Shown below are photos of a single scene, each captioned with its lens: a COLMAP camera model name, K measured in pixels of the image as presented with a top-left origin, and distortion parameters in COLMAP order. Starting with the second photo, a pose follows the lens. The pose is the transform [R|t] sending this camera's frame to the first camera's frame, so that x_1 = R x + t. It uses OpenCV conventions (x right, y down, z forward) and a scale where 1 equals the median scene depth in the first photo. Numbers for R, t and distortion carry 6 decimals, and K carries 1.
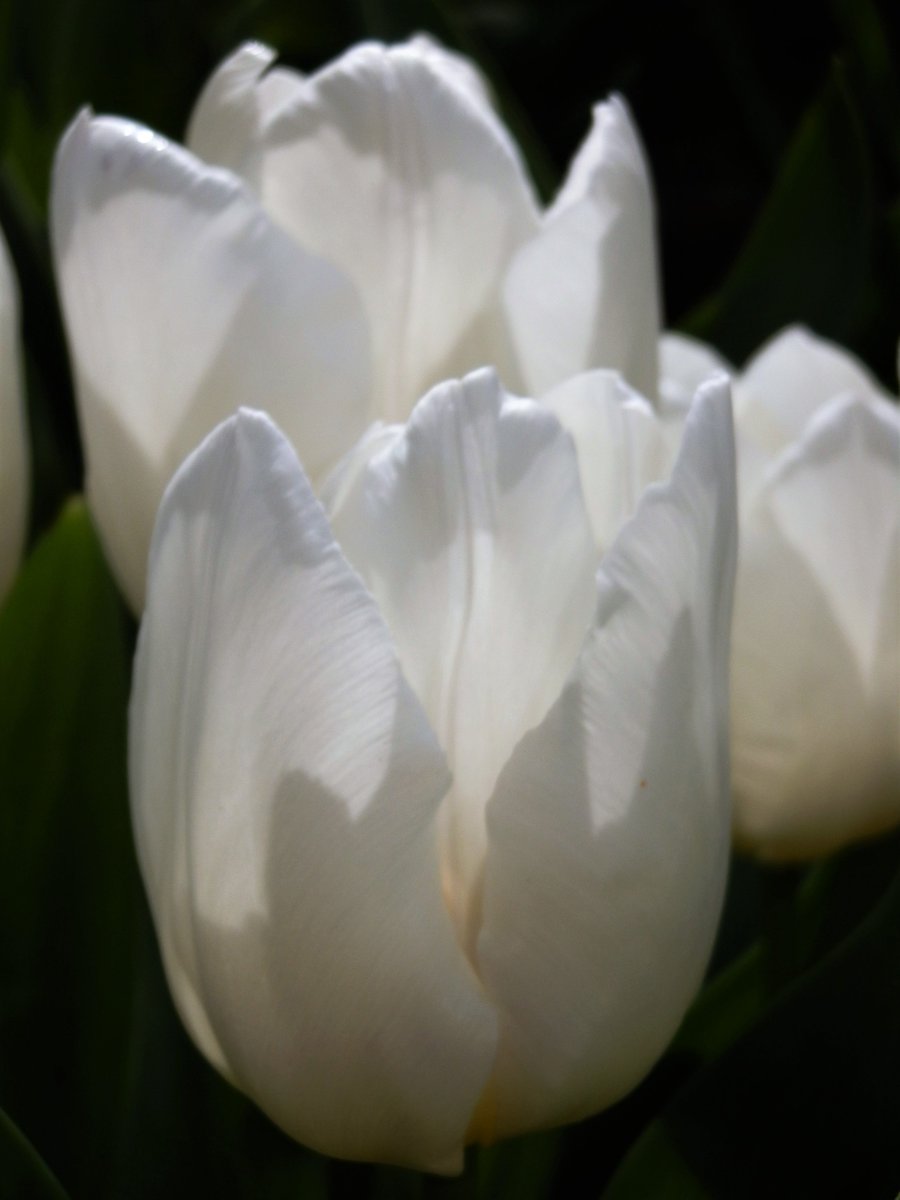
lens RADIAL K [[2076.0, 0, 450.0], [0, 2076.0, 600.0], [0, 0, 1]] dist [-0.066404, -0.328688]
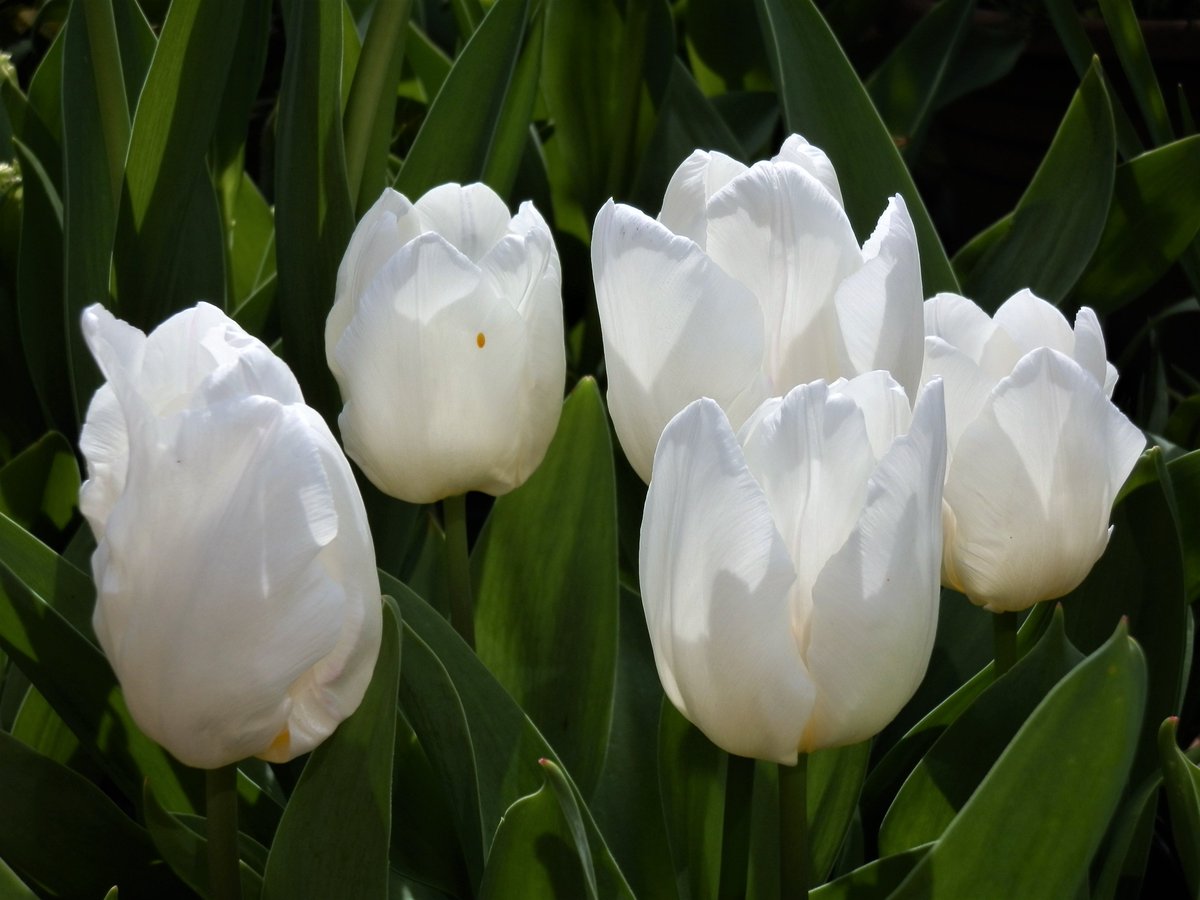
lens RADIAL K [[2206.6, 0, 600.0], [0, 2206.6, 450.0], [0, 0, 1]] dist [-0.251471, -0.000250]
pose [[0.994710, 0.031333, -0.097830, 0.016136], [-0.024825, 0.997441, 0.067044, -0.182168], [0.099681, -0.064261, 0.992942, -1.215049]]
